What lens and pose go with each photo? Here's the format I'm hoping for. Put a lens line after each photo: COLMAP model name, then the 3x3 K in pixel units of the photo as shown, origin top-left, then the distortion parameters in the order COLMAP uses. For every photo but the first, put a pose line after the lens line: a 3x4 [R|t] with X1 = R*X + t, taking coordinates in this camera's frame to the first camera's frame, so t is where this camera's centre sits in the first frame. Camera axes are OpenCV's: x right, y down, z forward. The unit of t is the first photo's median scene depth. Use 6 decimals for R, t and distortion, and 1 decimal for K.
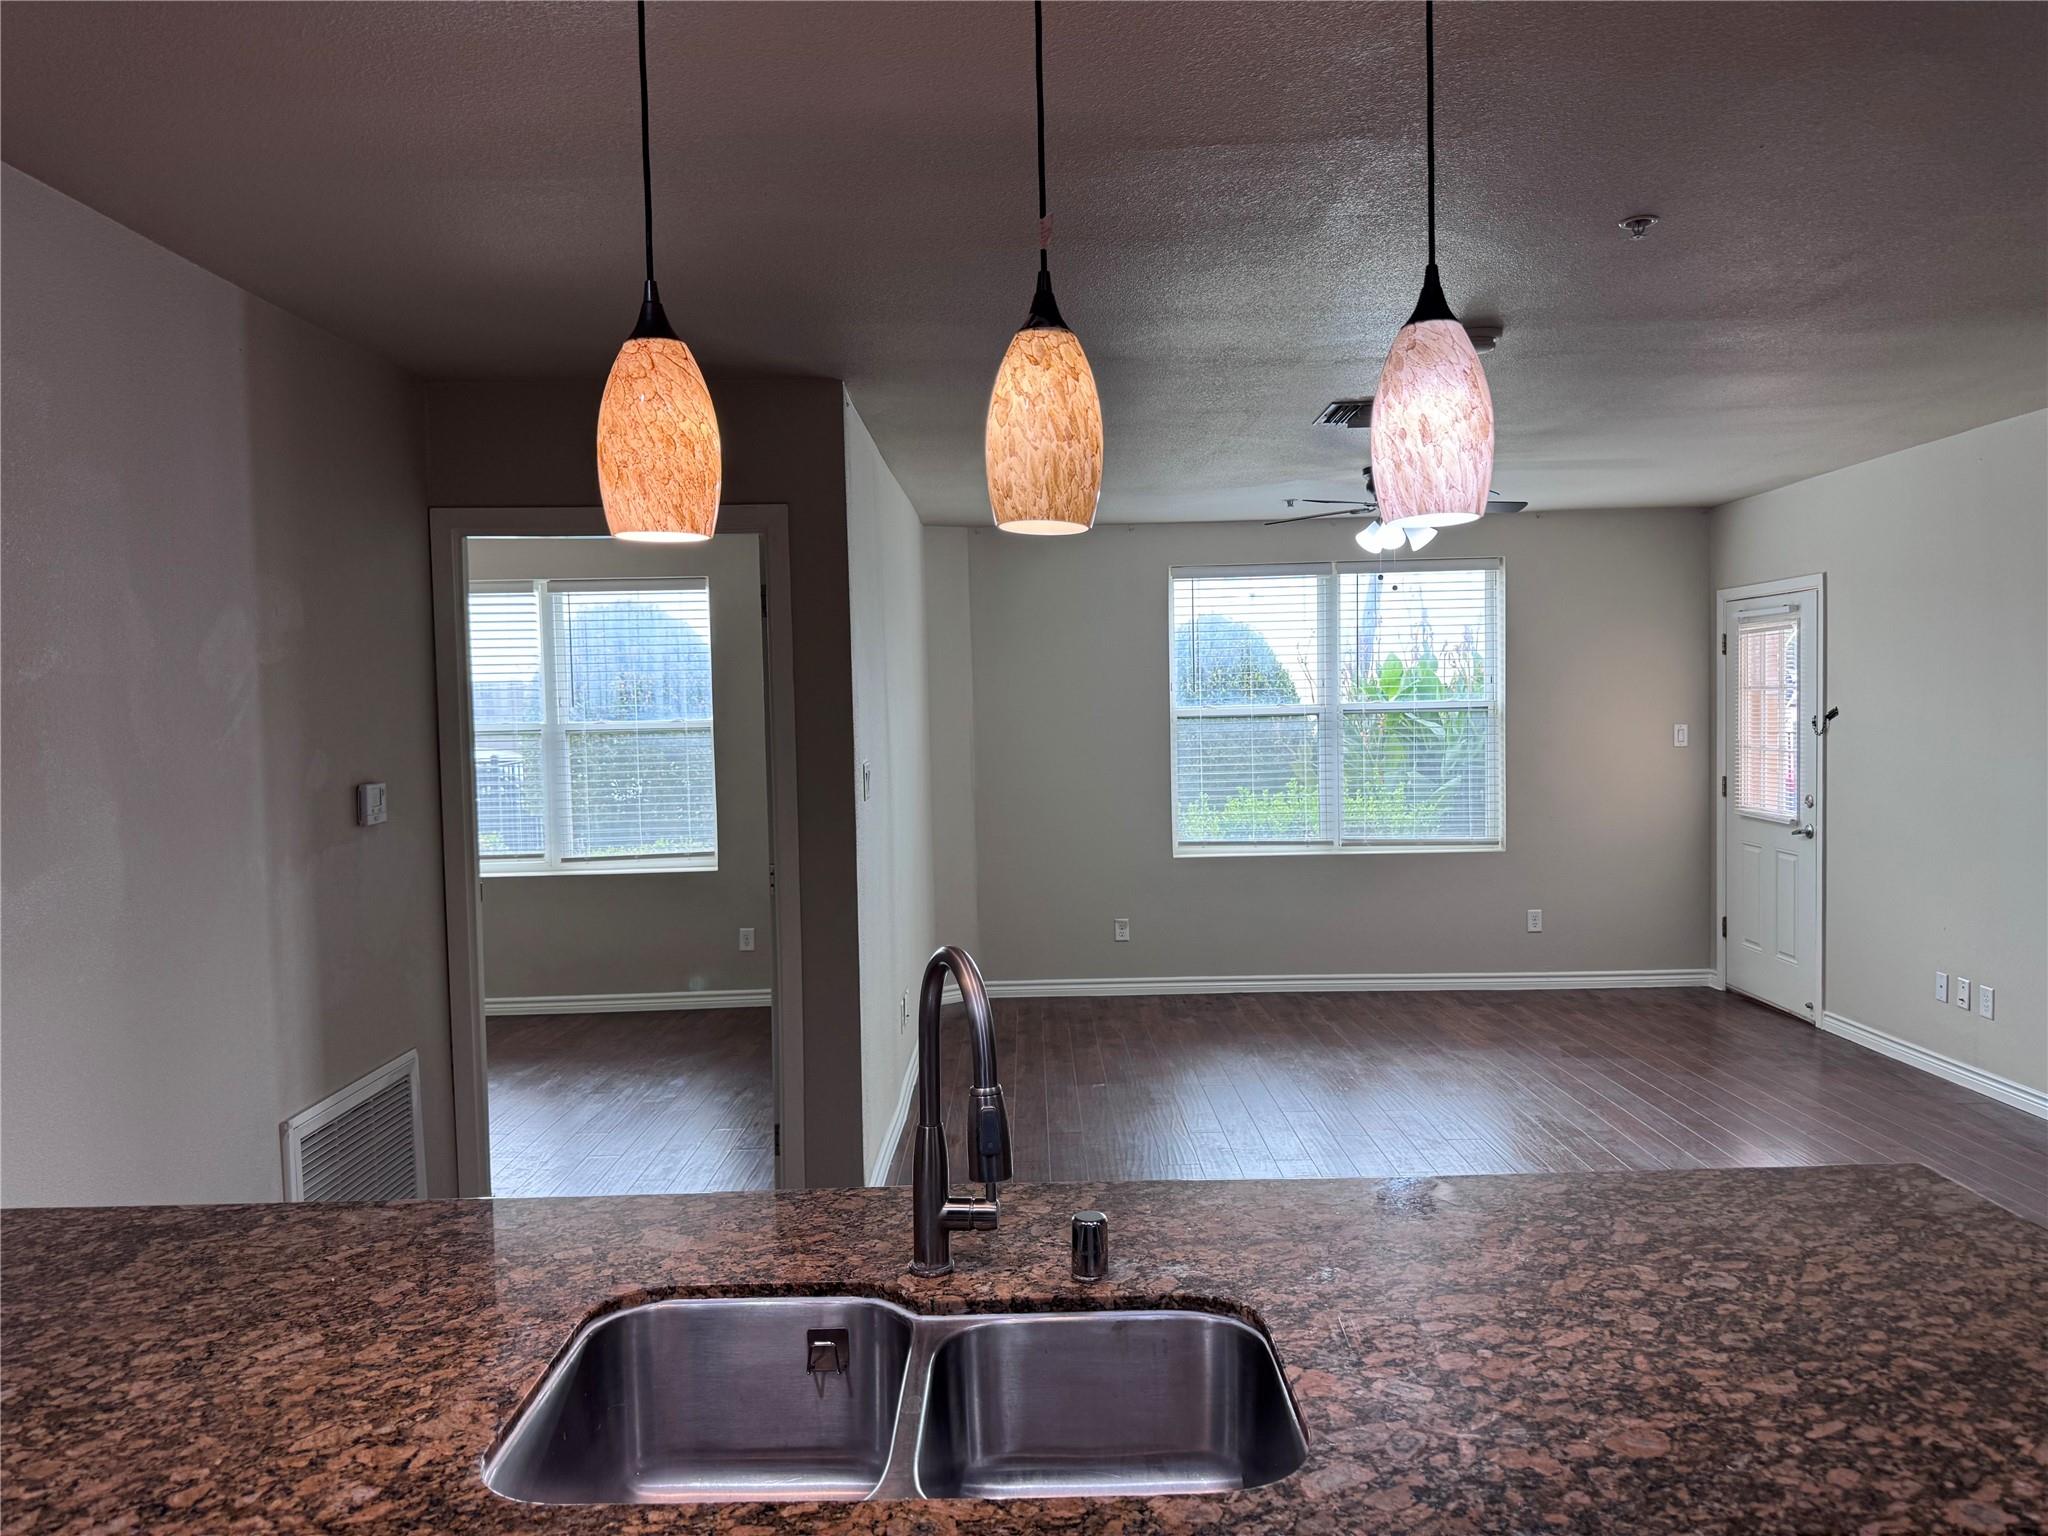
lens RADIAL K [[1445.1, 0, 1038.7], [0, 1445.1, 764.1], [0, 0, 1]] dist [0.026523, -0.027350]
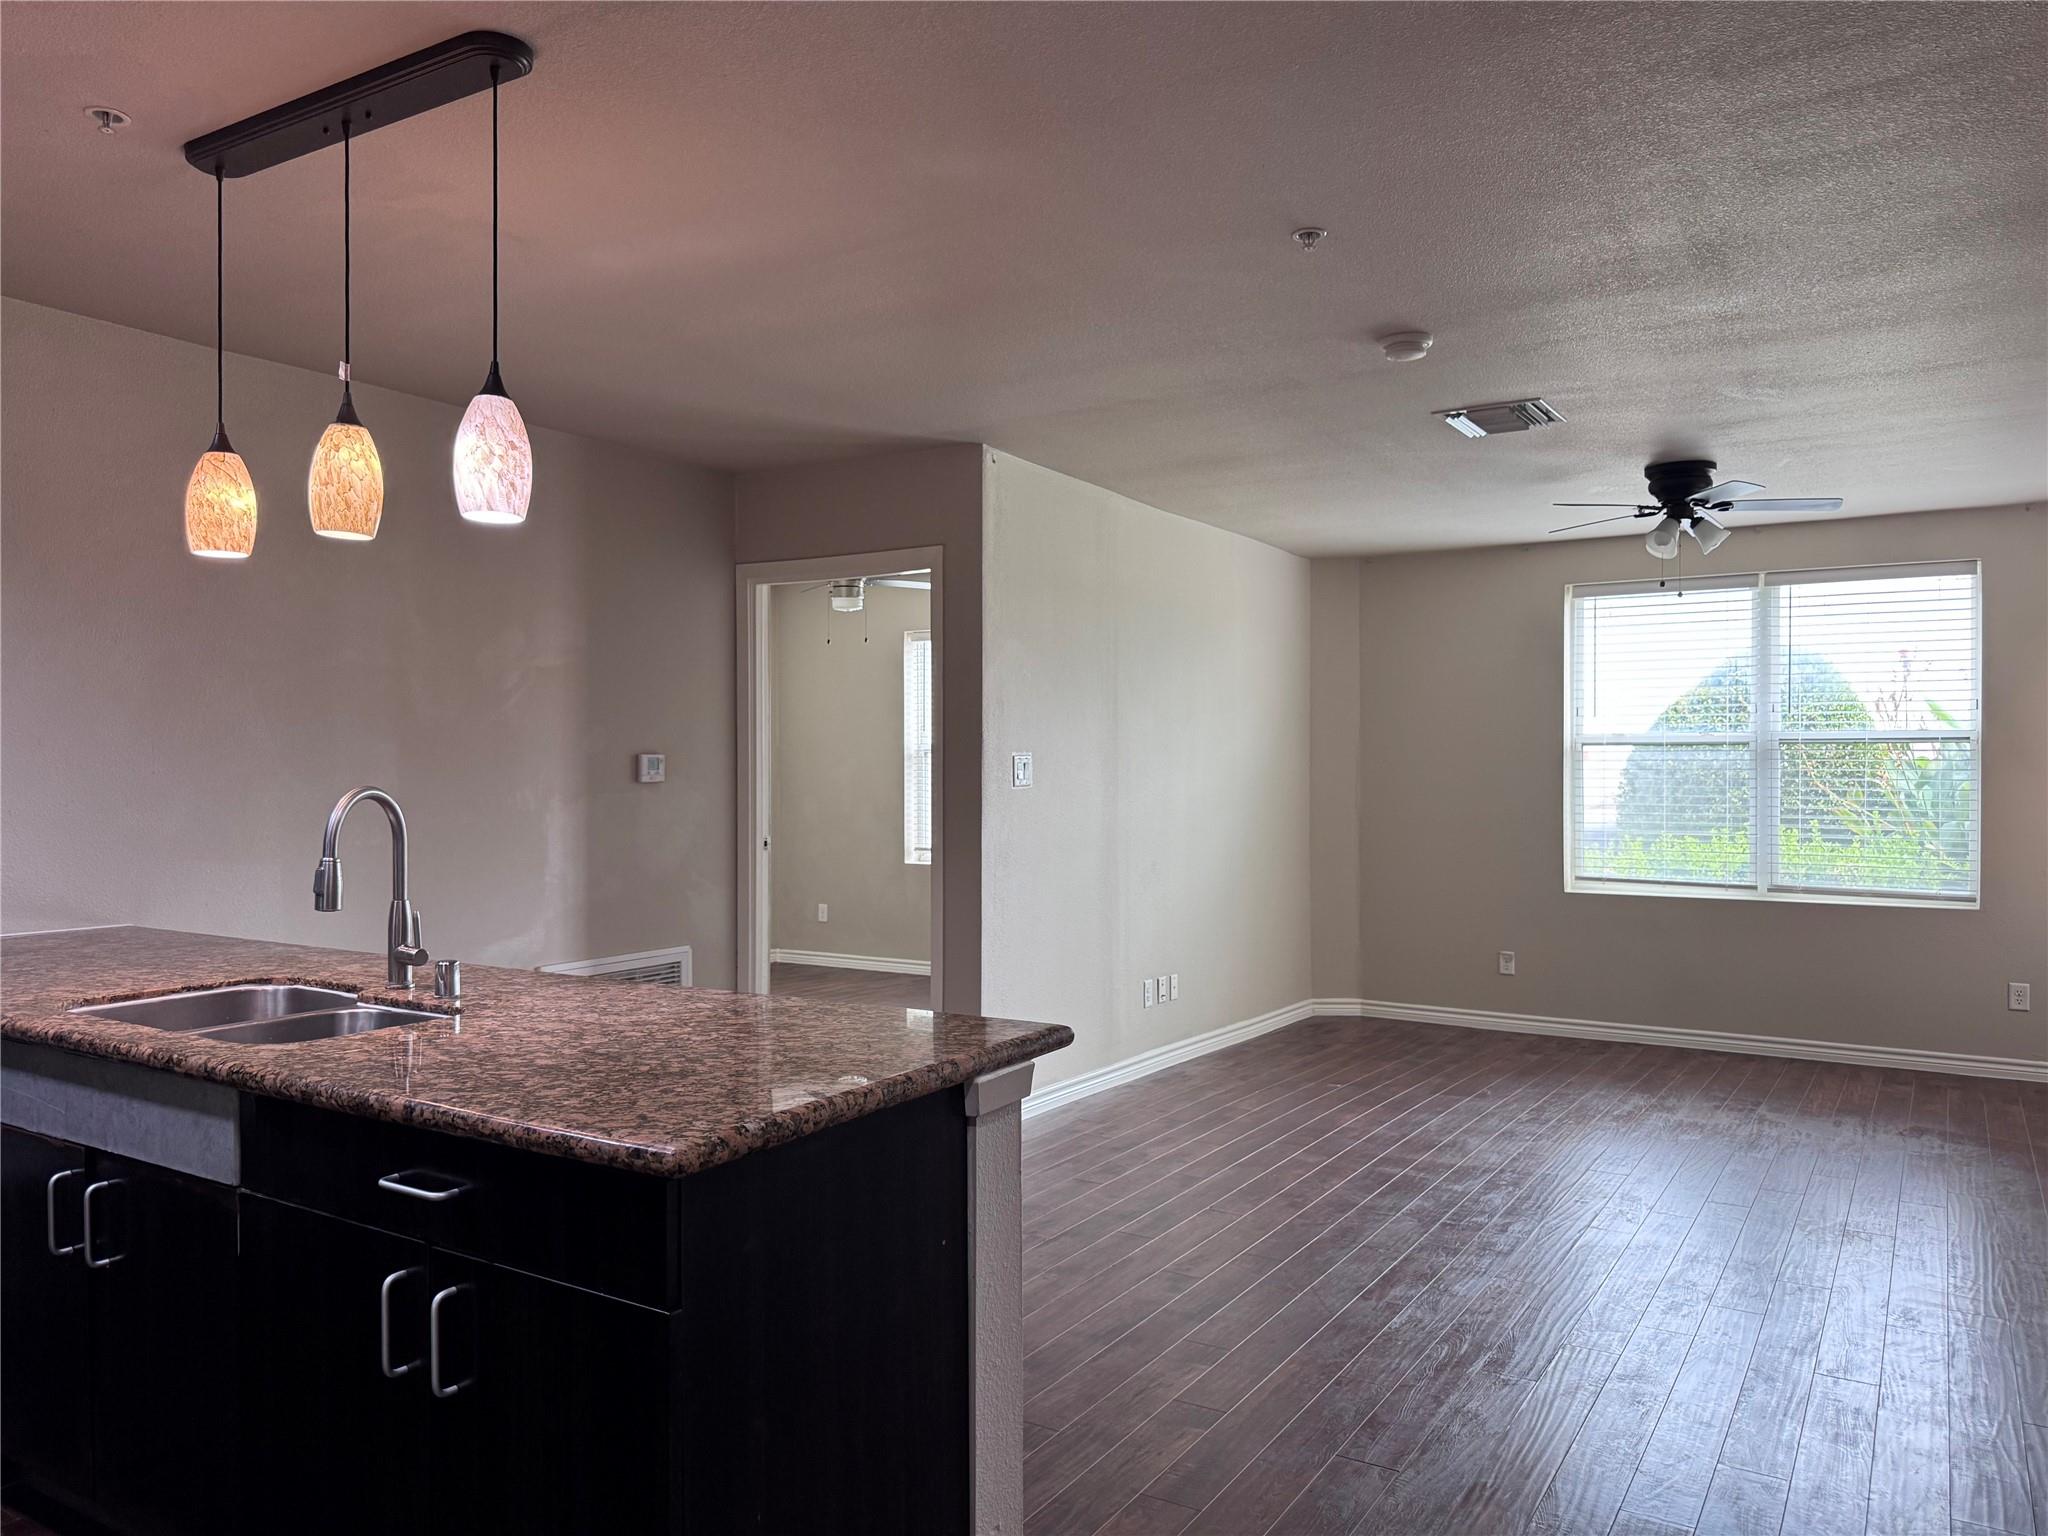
lens RADIAL K [[1406.6, 0, 1006.6], [0, 1406.6, 774.3], [0, 0, 1]] dist [0.008790, 0.001143]
pose [[0.829236, 0.021352, -0.558490, 1.527866], [-0.042313, 0.998801, -0.024639, 0.127850], [0.557294, 0.044063, 0.829145, 0.029350]]
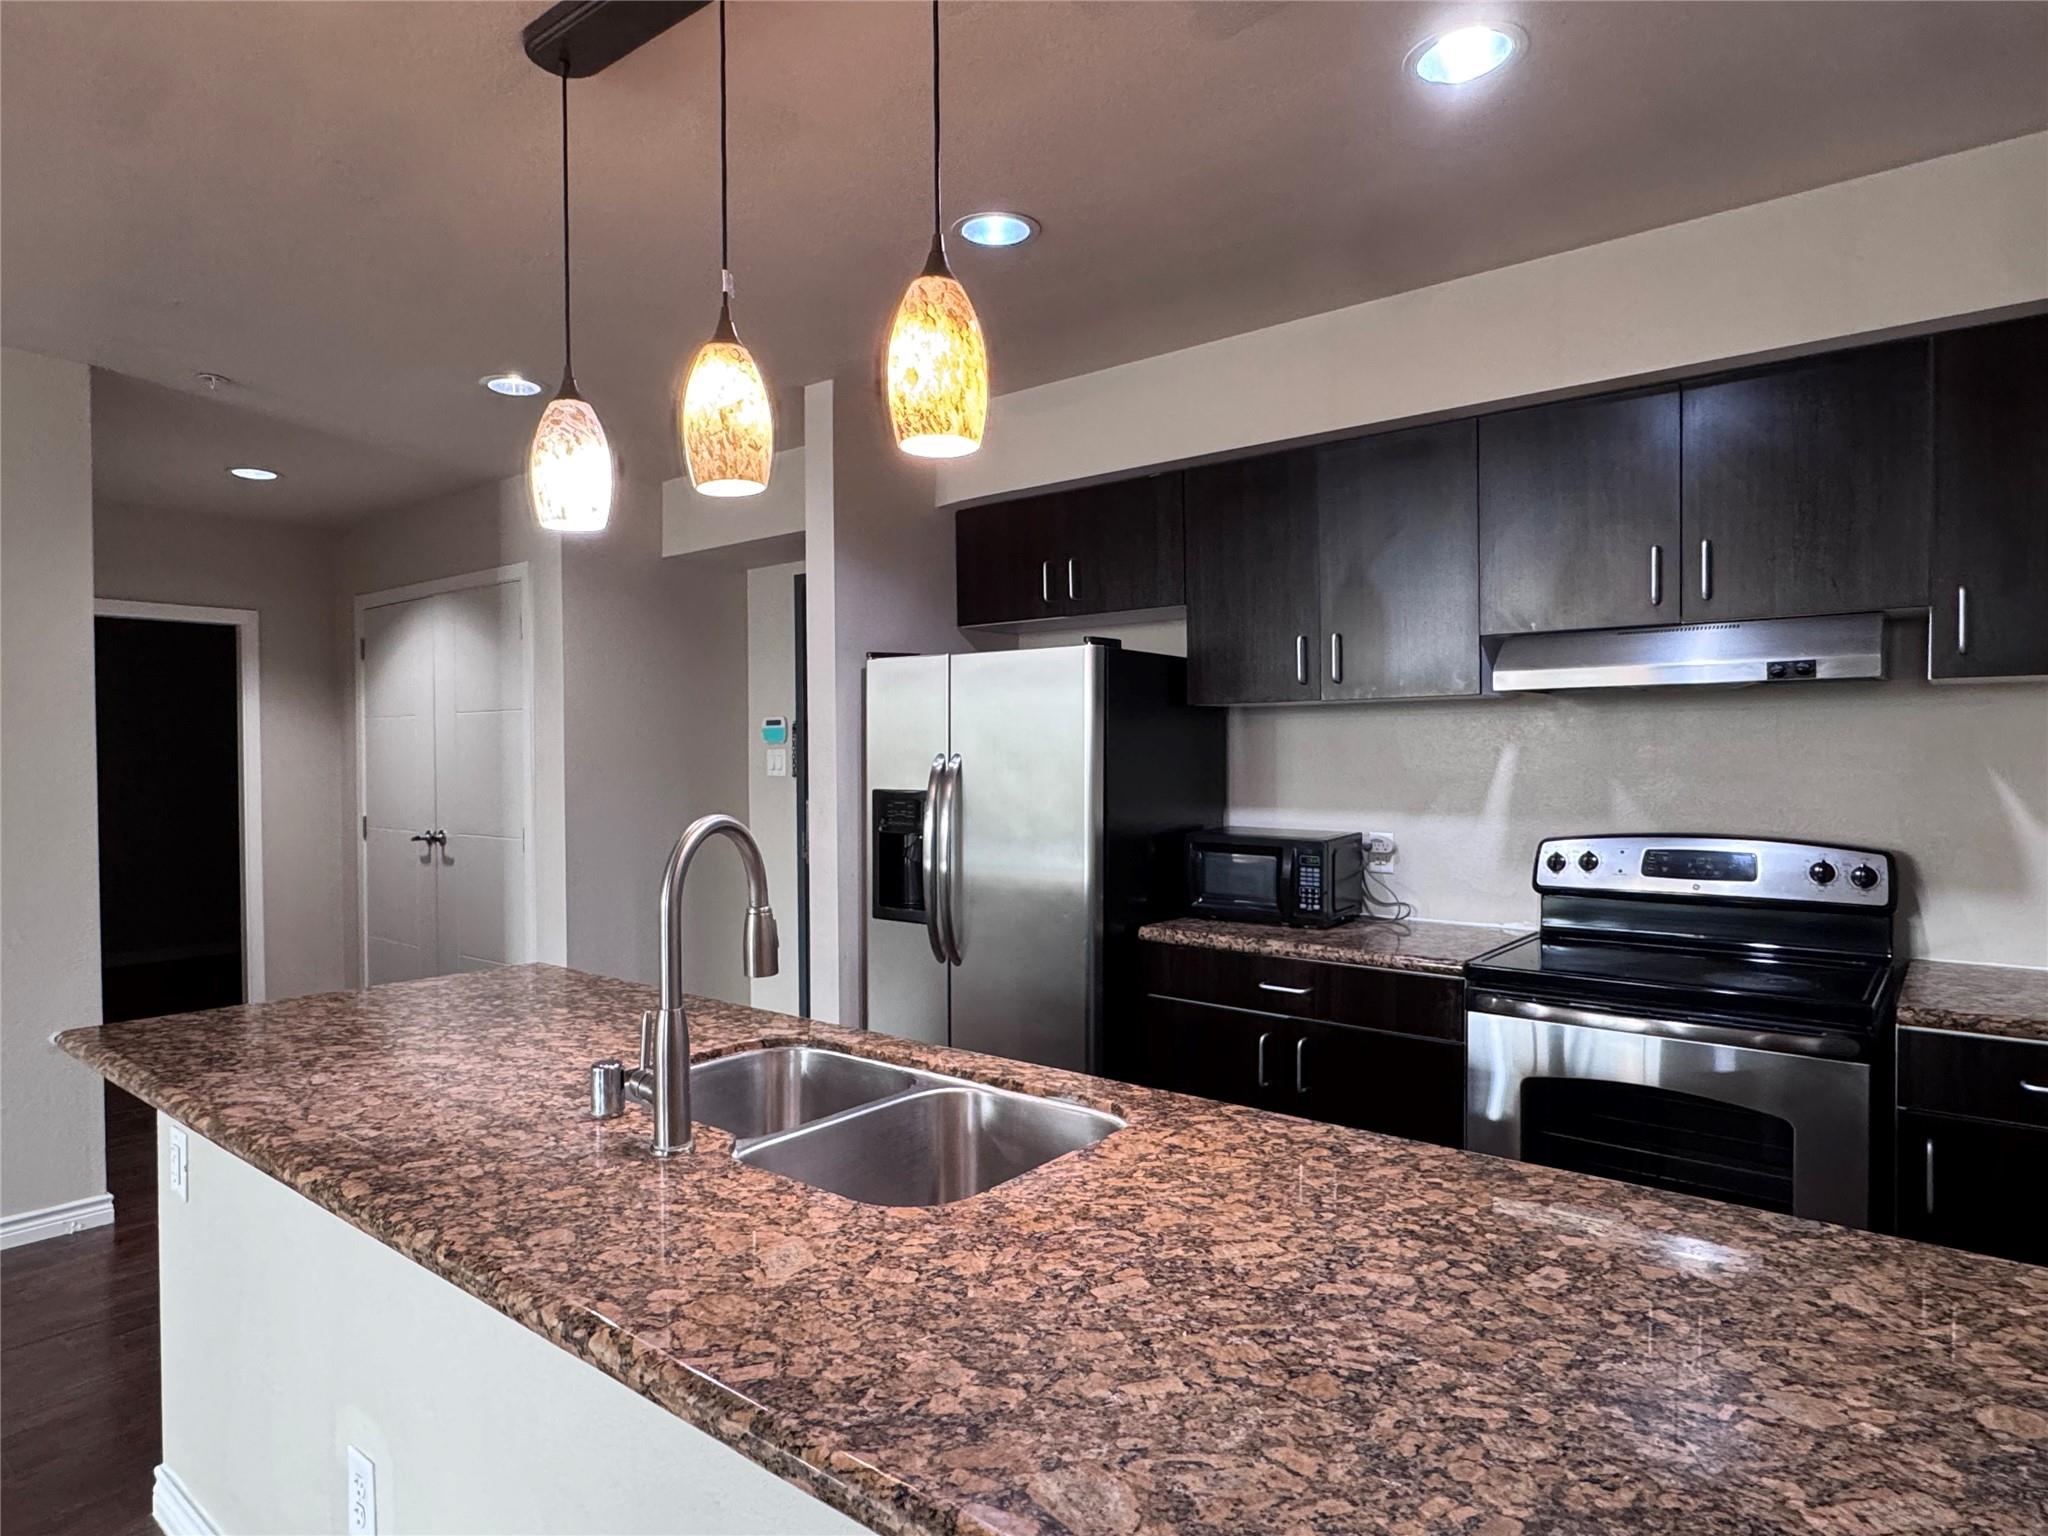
lens RADIAL K [[1176.1, 0, 1024.0], [0, 1176.1, 768.0], [0, 0, 1]] dist [-0.002105, 0.000361]
pose [[-0.778619, 0.020336, 0.627167, -0.849444], [0.053369, 0.997999, 0.033896, 0.074689], [-0.625223, 0.059864, -0.778147, 1.595057]]
